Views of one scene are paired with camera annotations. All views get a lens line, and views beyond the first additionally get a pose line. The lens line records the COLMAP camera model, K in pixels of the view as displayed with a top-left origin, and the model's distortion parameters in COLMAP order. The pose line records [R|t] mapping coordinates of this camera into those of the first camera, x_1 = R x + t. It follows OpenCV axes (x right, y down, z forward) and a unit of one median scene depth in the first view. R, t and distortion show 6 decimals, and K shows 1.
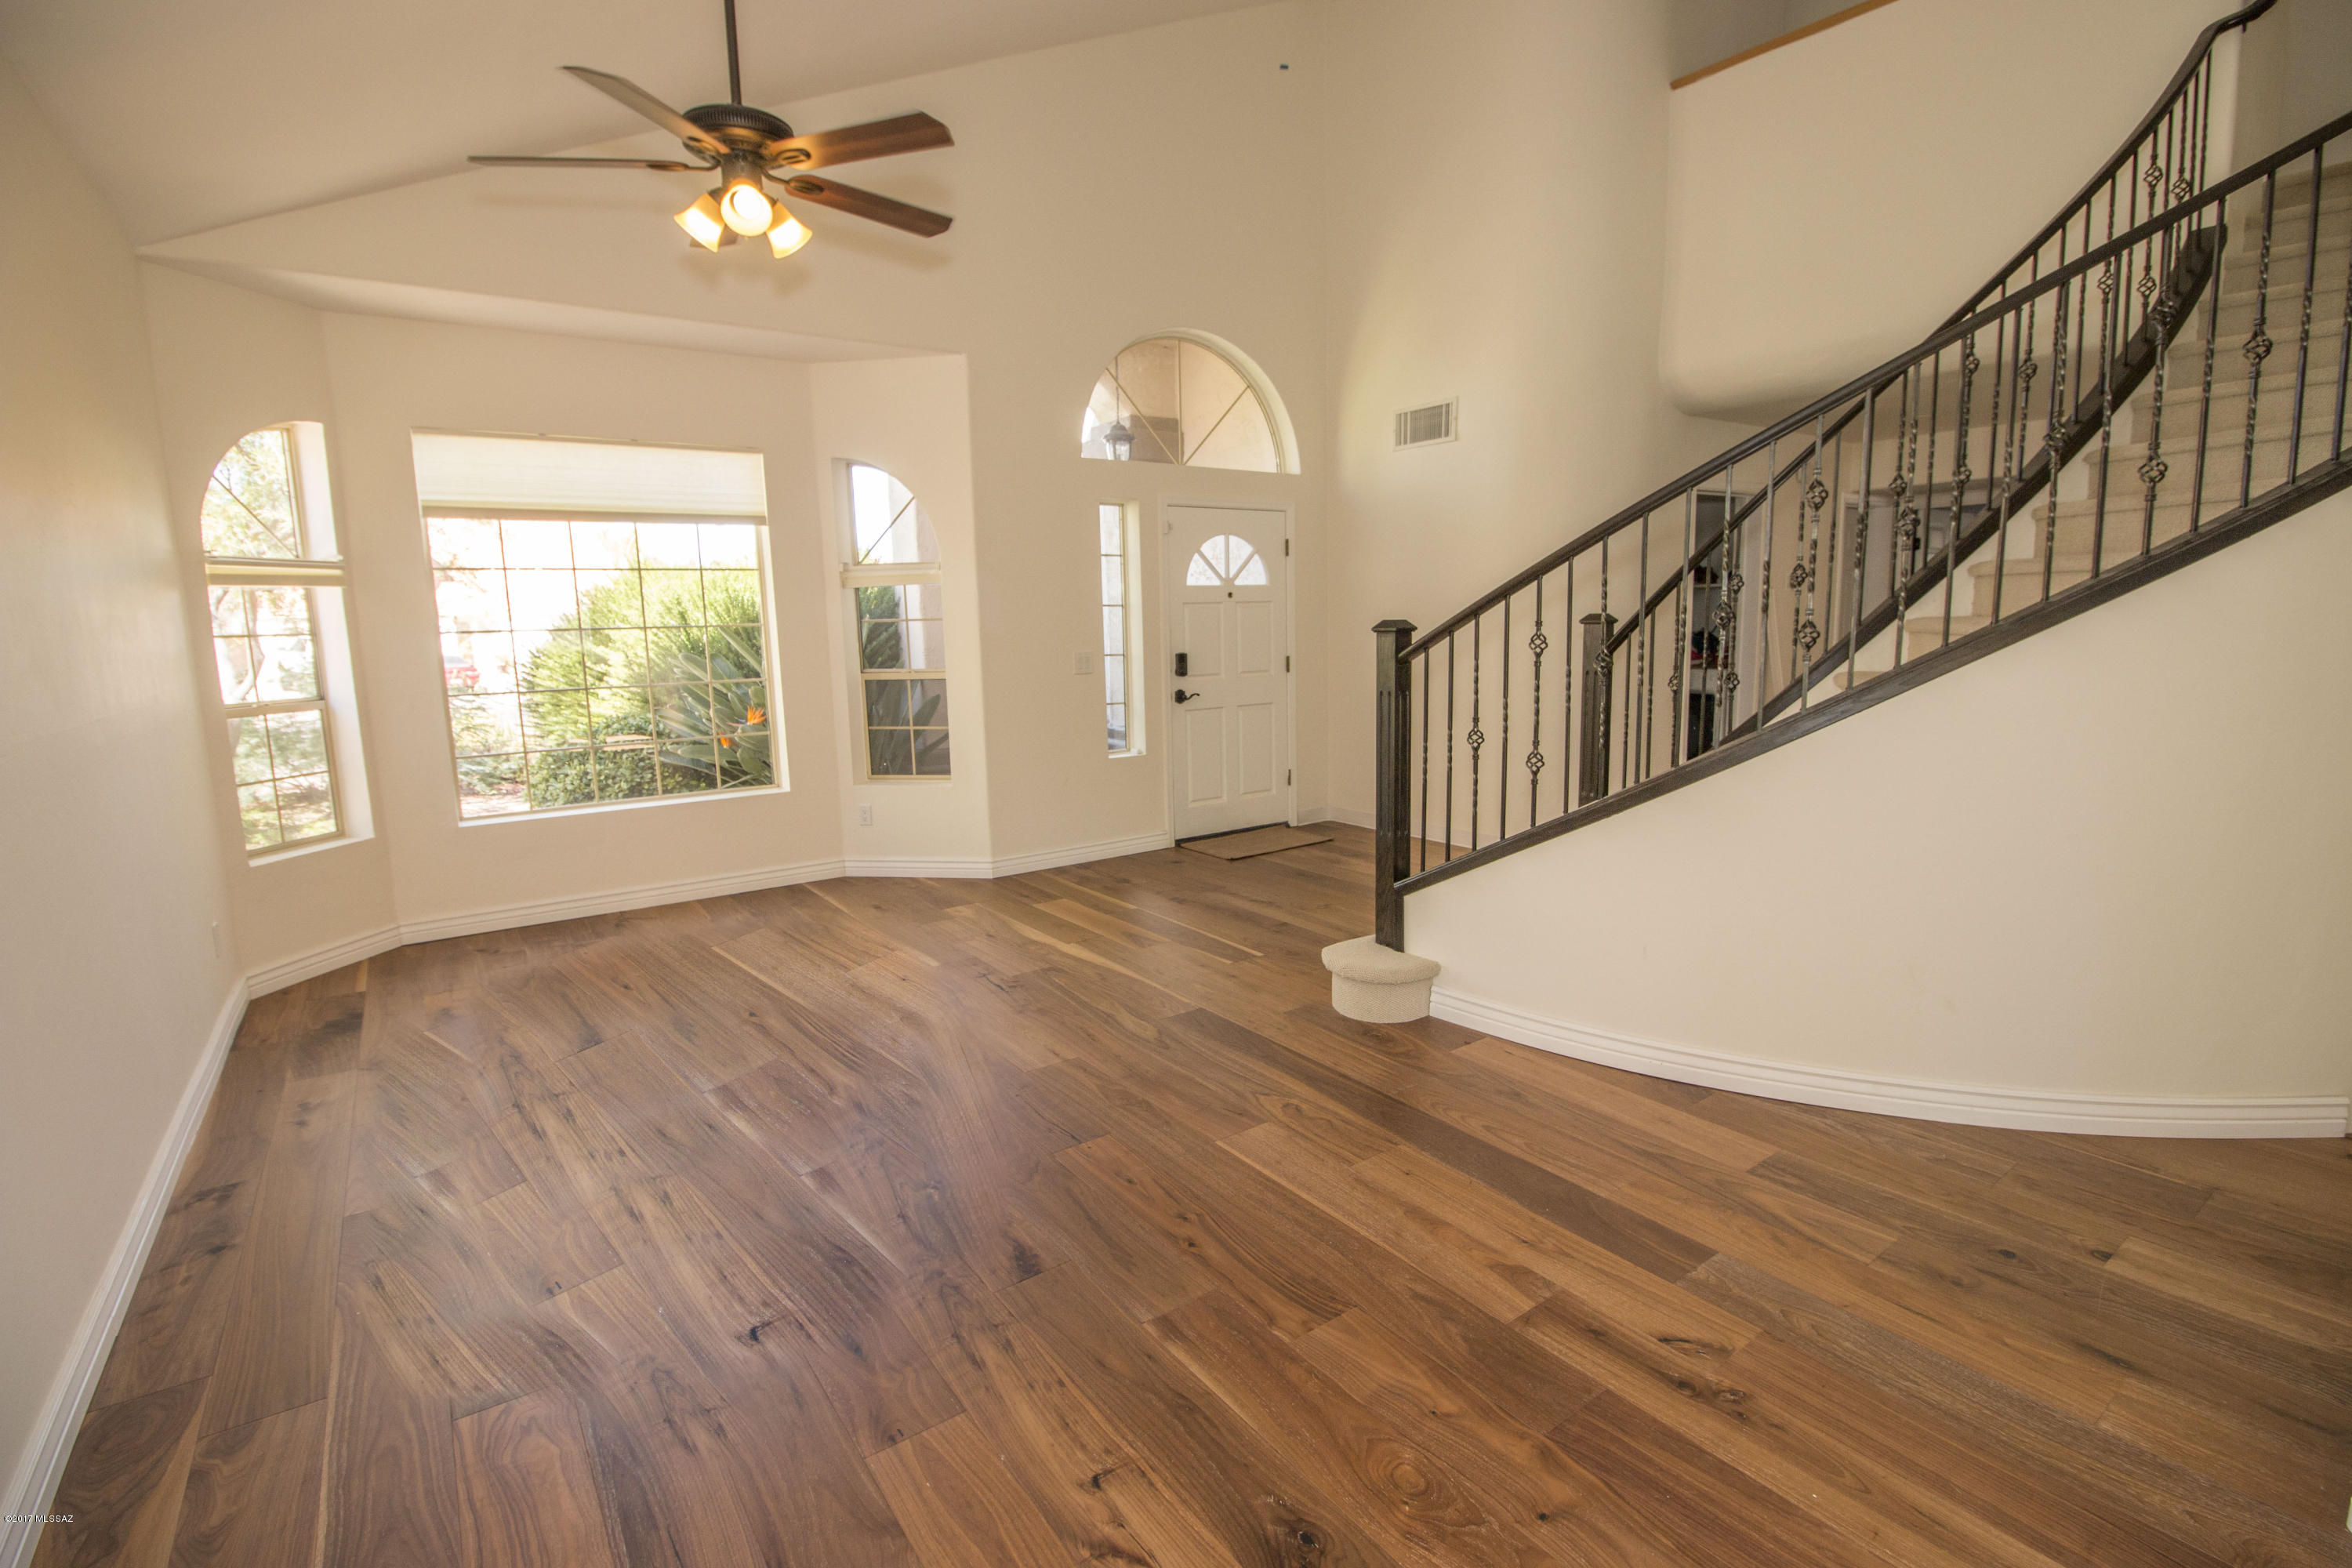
lens RADIAL K [[1090.0, 0, 1199.3], [0, 1090.0, 778.8], [0, 0, 1]] dist [-0.003332, -0.008774]
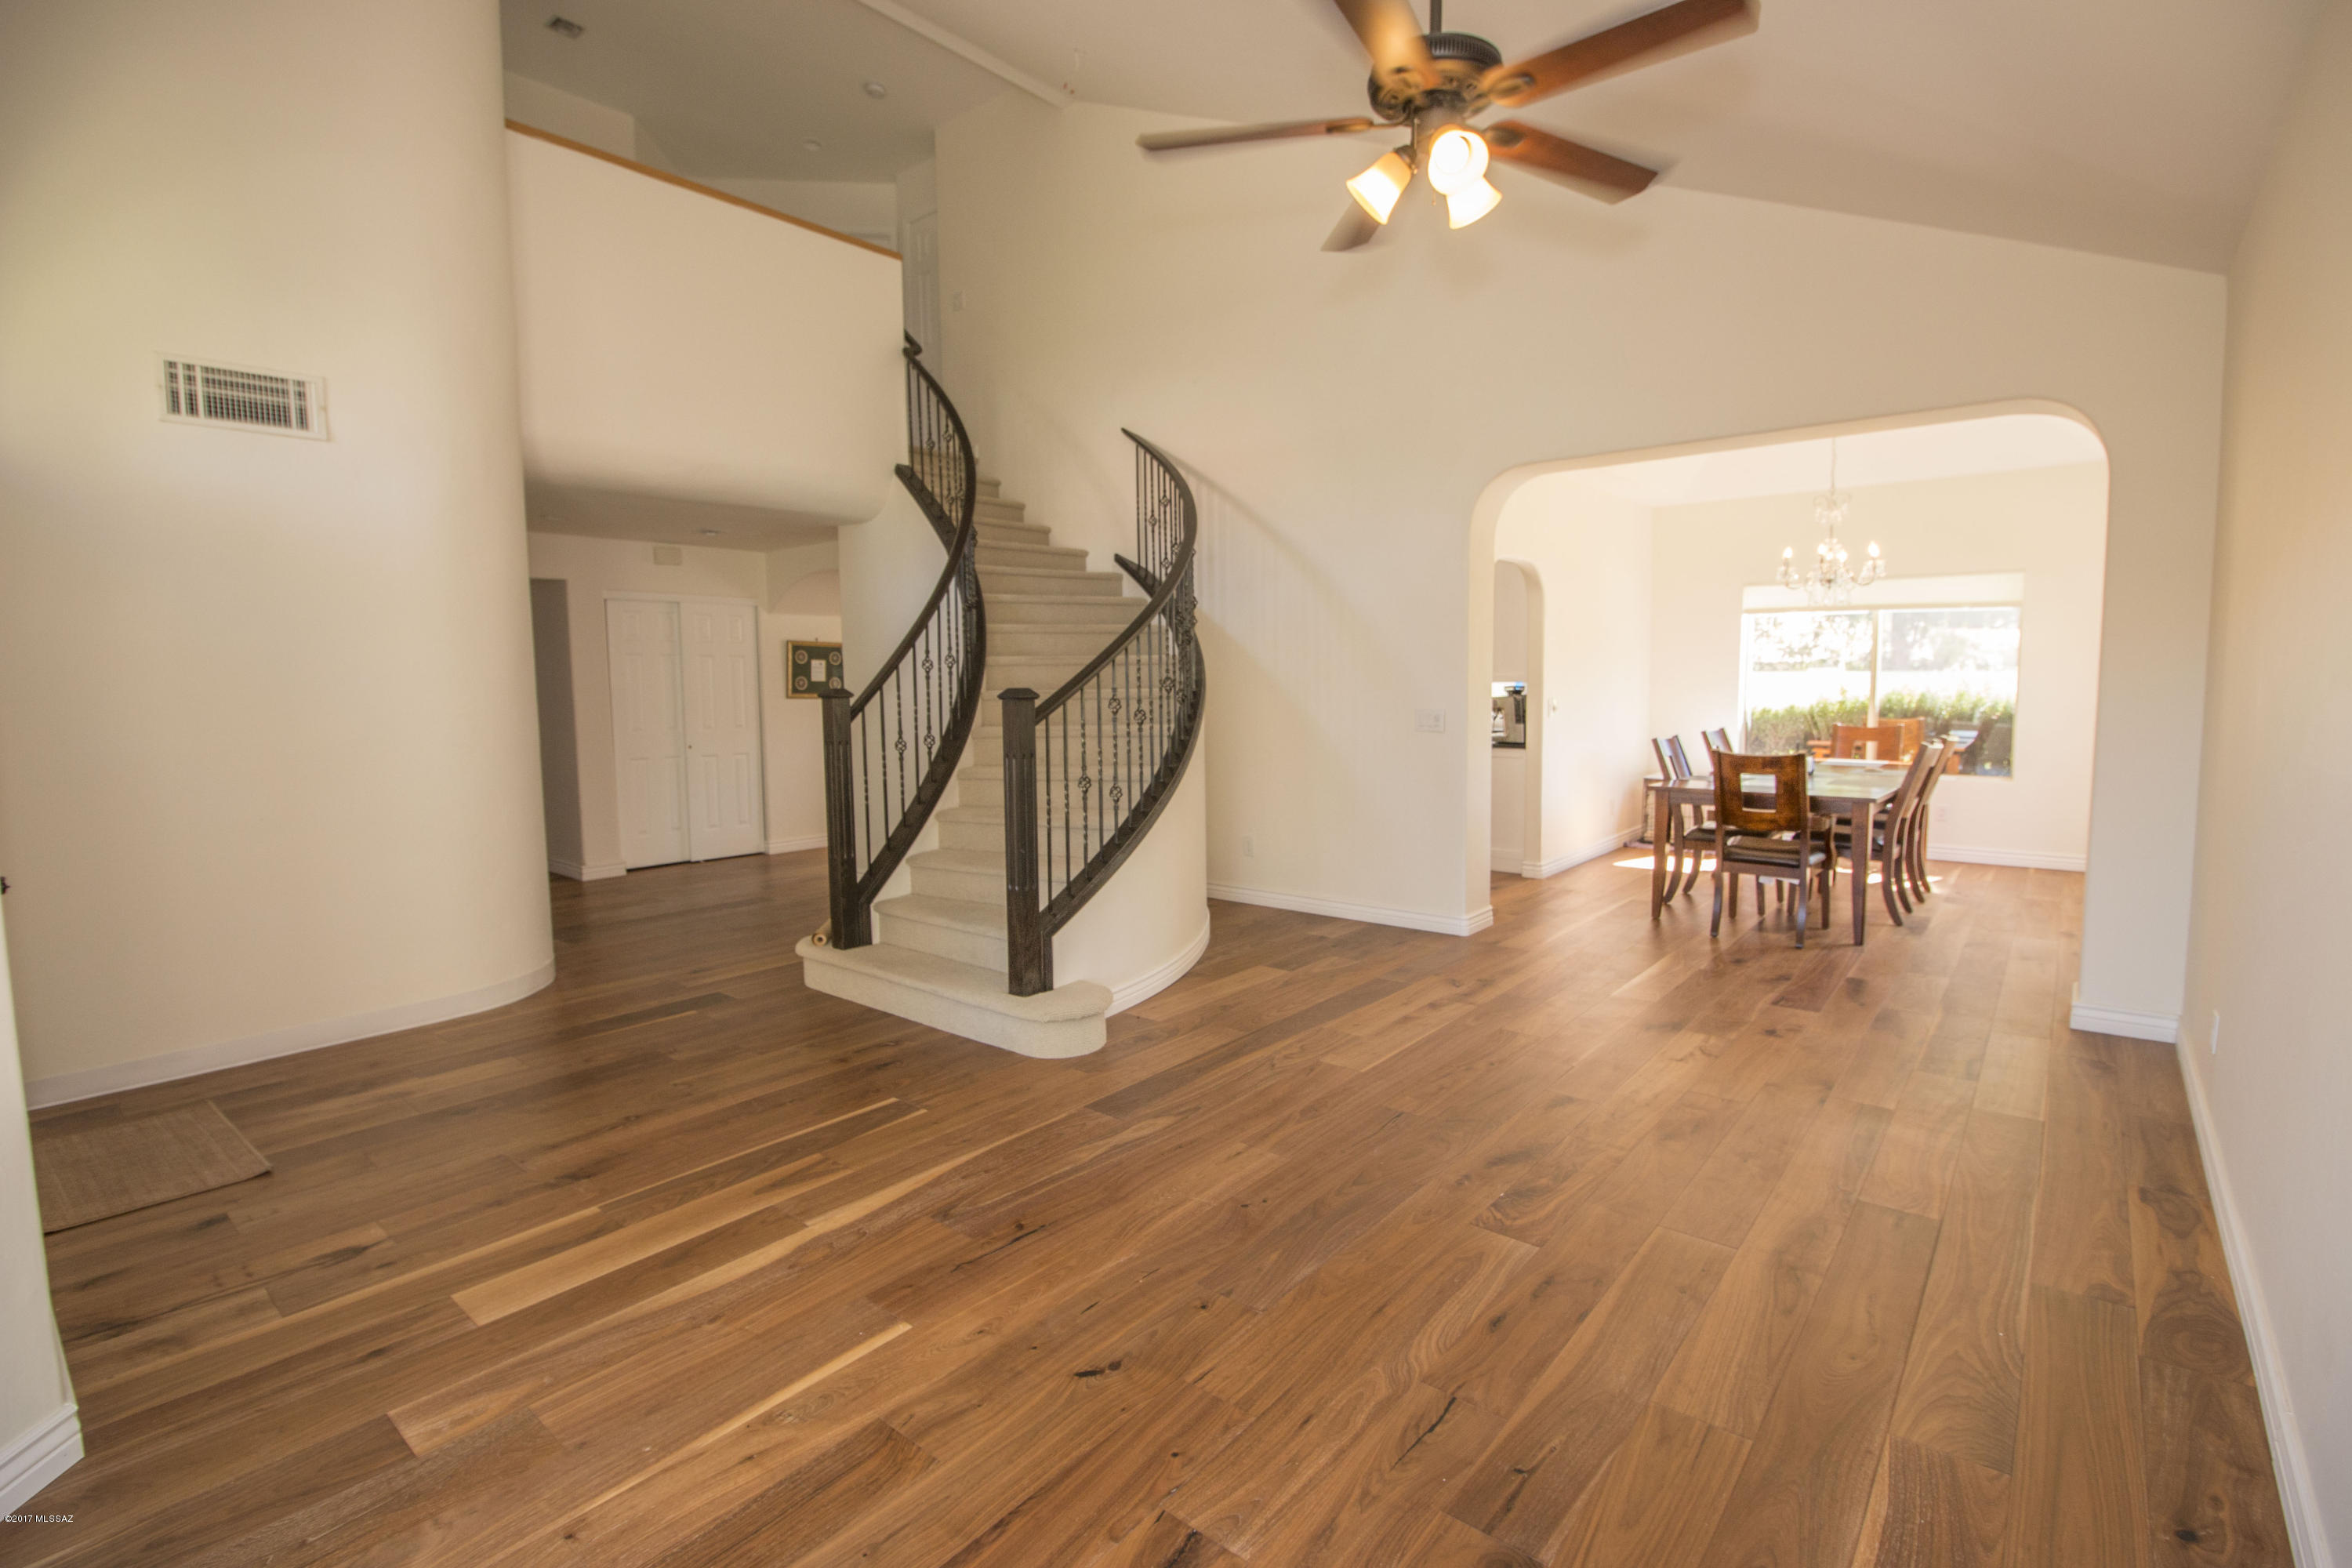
lens RADIAL K [[1090.0, 0, 1189.2], [0, 1090.0, 783.8], [0, 0, 1]] dist [-0.003332, -0.008774]
pose [[-0.251520, -0.073181, 0.965081, -0.920833], [0.163246, 0.979643, 0.116831, -0.153866], [-0.953985, 0.186931, -0.234454, 1.126206]]
